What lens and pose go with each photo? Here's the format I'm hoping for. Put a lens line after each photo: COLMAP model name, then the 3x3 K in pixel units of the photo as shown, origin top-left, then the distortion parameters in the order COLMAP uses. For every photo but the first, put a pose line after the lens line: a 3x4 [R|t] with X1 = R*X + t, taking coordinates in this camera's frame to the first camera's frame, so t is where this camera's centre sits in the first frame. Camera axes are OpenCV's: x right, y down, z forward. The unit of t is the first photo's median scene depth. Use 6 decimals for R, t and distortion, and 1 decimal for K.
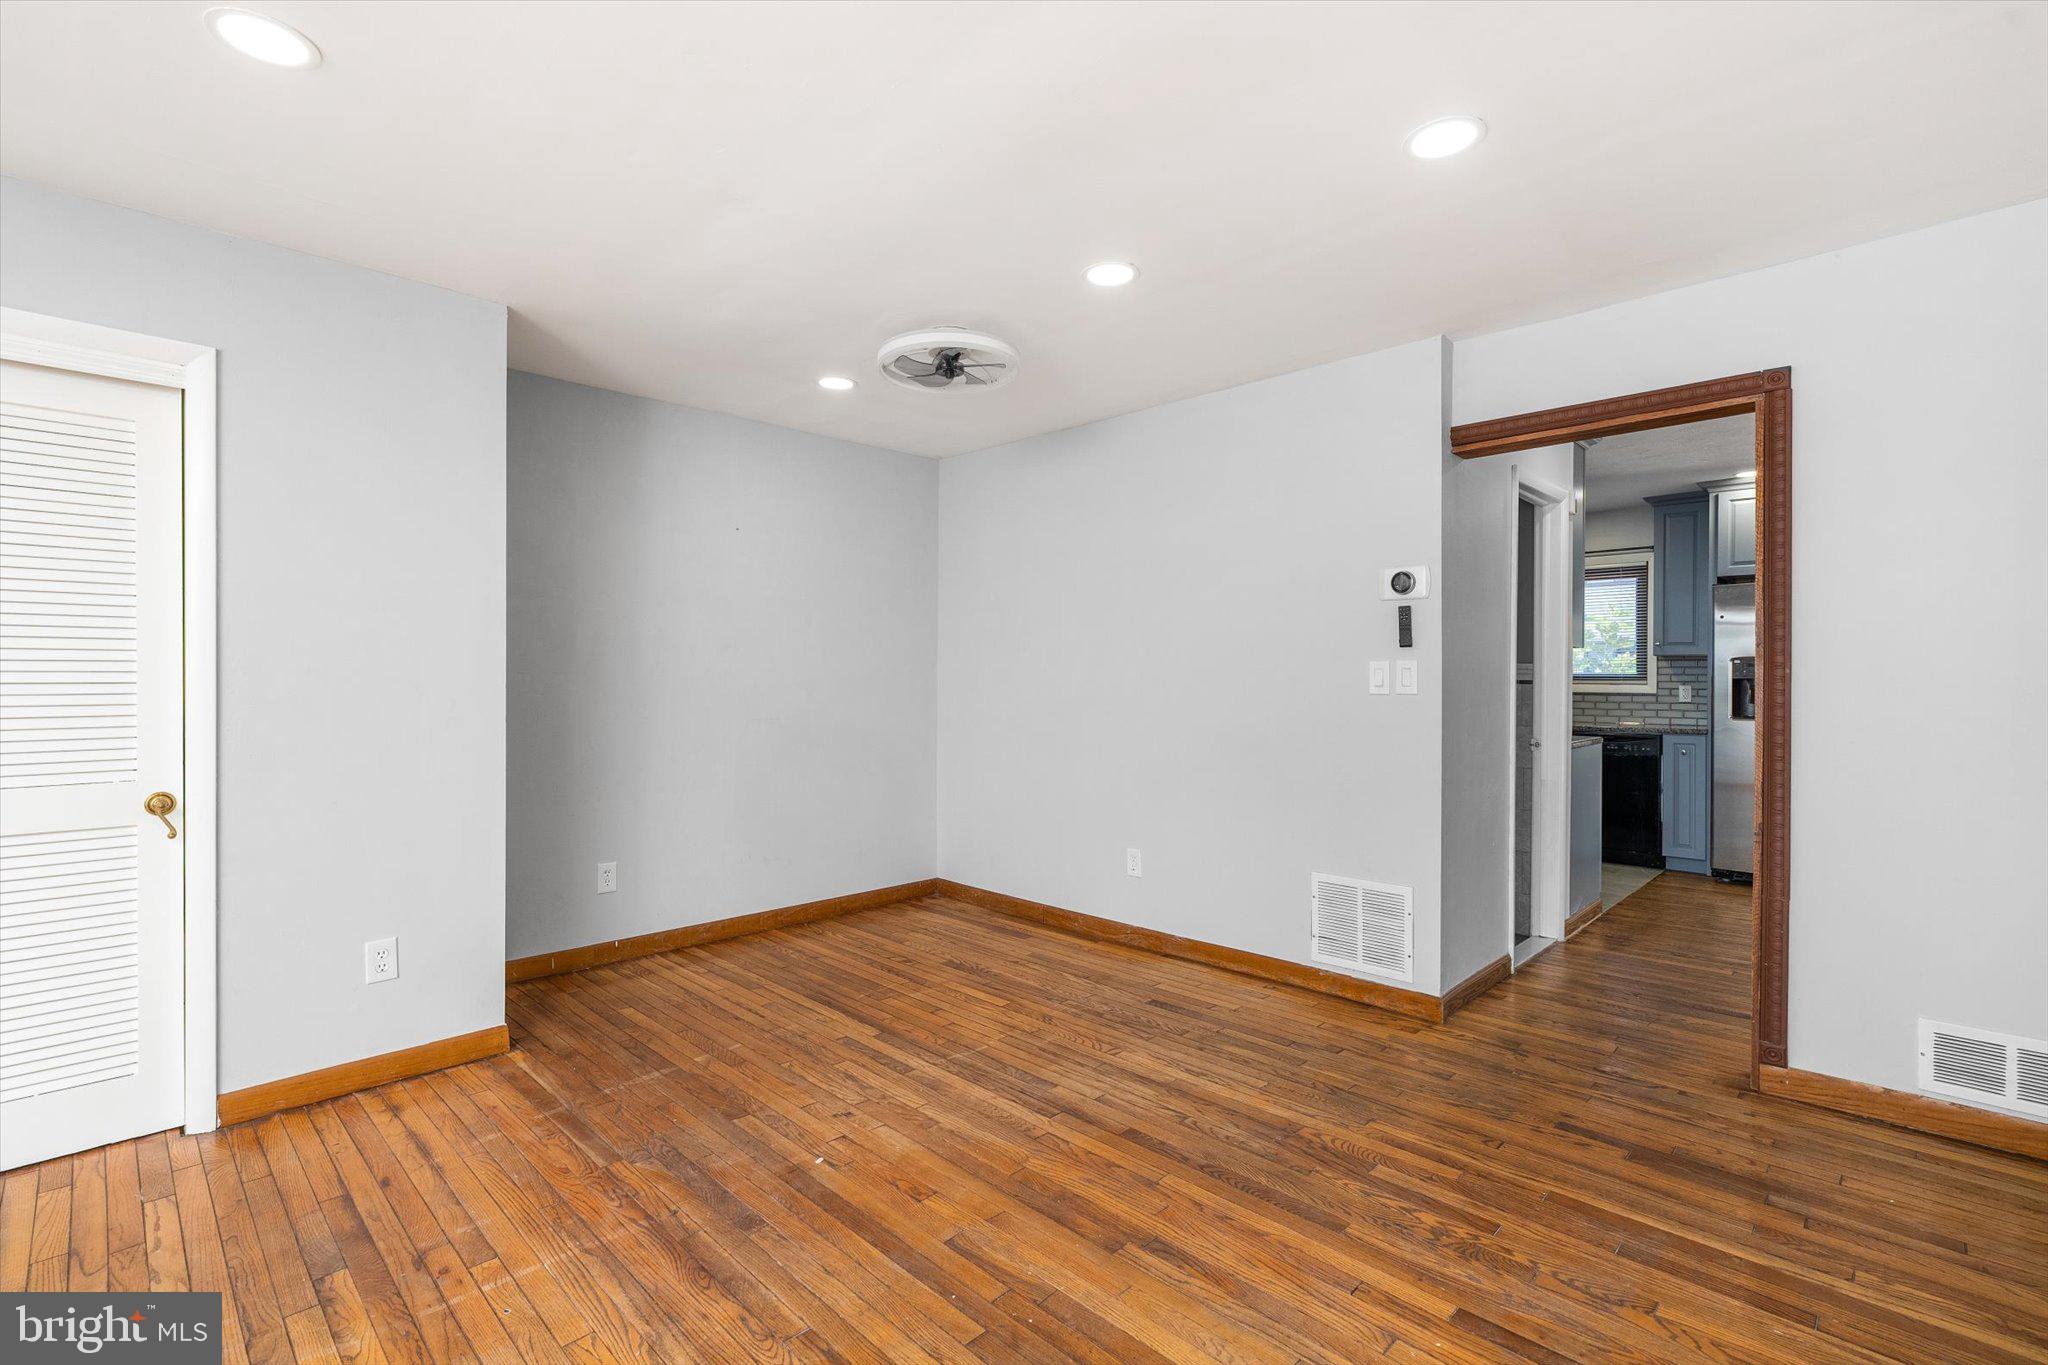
lens RADIAL K [[924.7, 0, 1014.8], [0, 924.7, 681.1], [0, 0, 1]] dist [-0.001728, 0.000279]
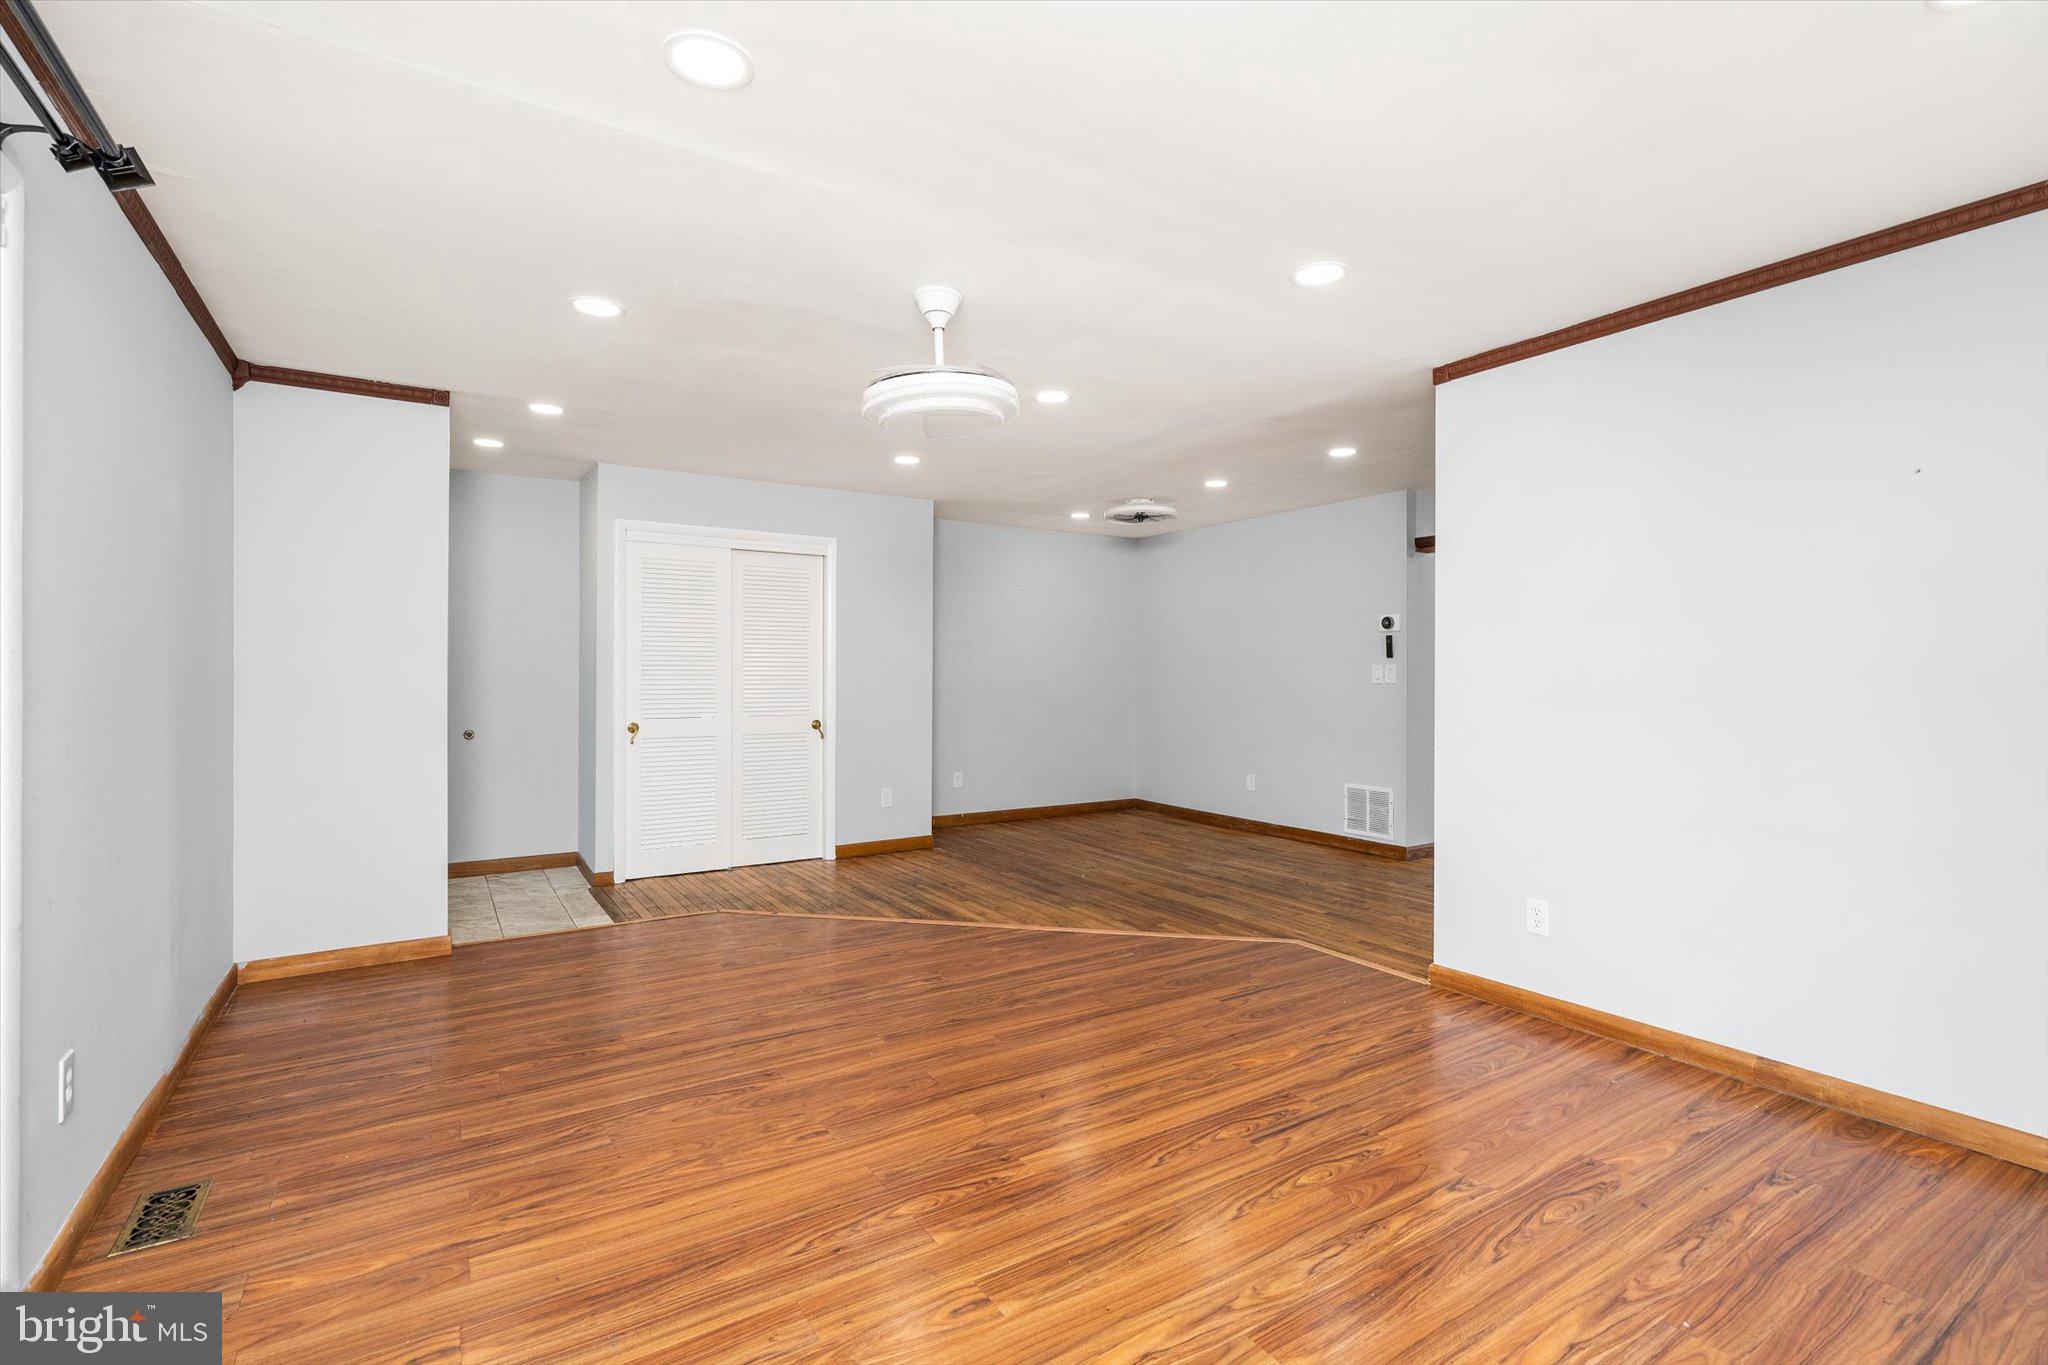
lens RADIAL K [[926.6, 0, 1021.3], [0, 926.6, 672.3], [0, 0, 1]] dist [-0.001089, 0.000212]
pose [[0.977679, 0.002278, -0.210091, 0.106468], [-0.003383, 0.999982, -0.004899, 0.003999], [0.210077, 0.005500, 0.977669, -1.089654]]
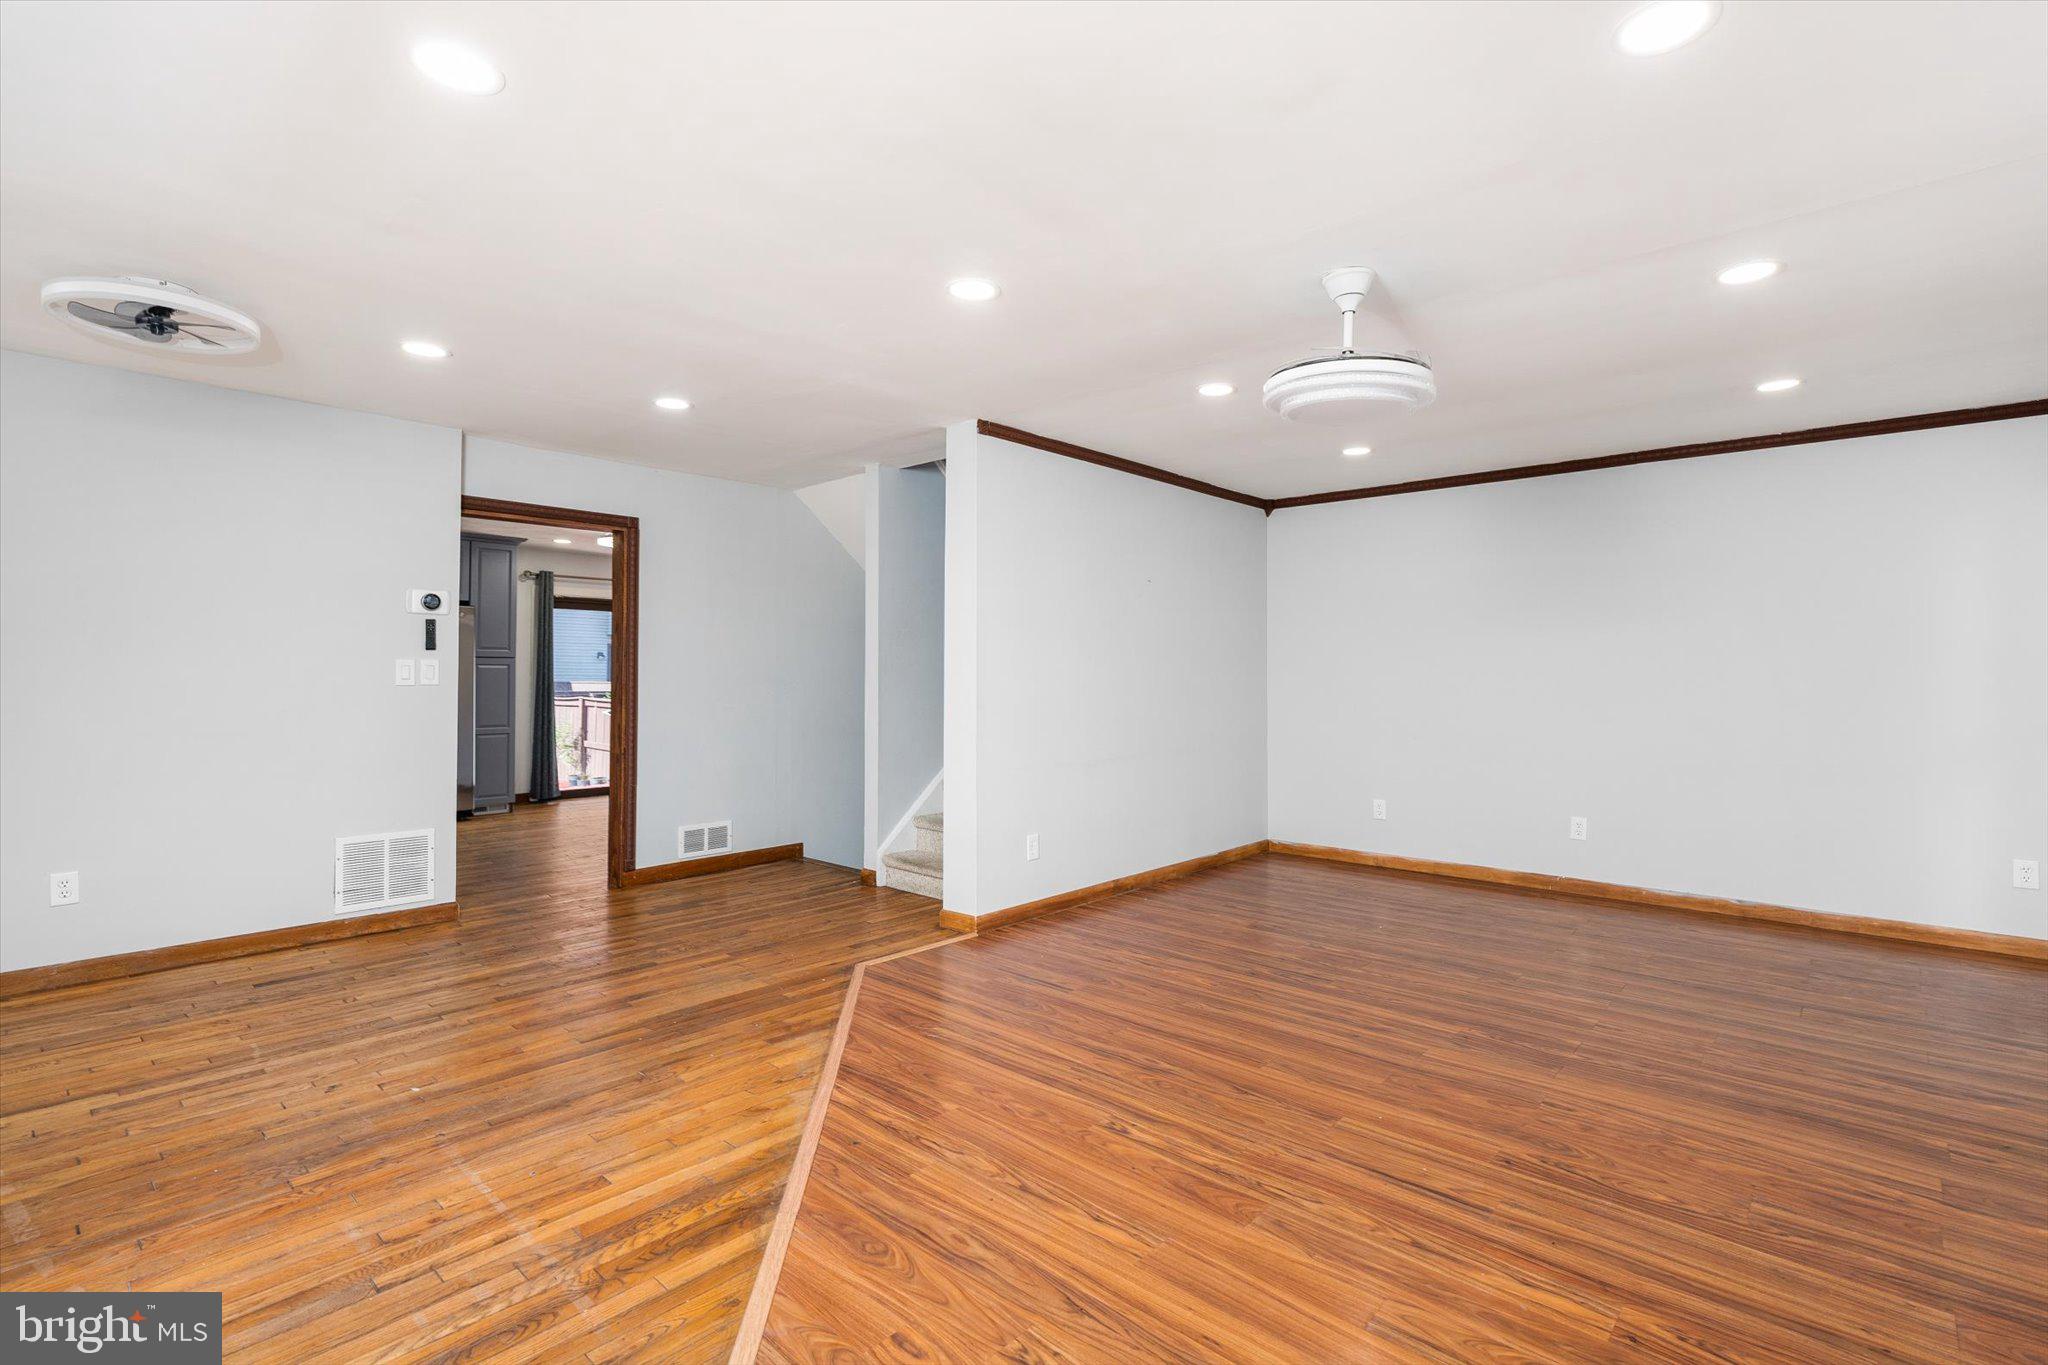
lens RADIAL K [[946.6, 0, 1026.3], [0, 946.6, 676.8], [0, 0, 1]] dist [-0.003753, 0.000424]
pose [[-0.050420, 0.001398, 0.998727, -1.125163], [0.000062, 0.999999, -0.001397, 0.005700], [-0.998728, -0.000009, -0.050420, 0.236870]]
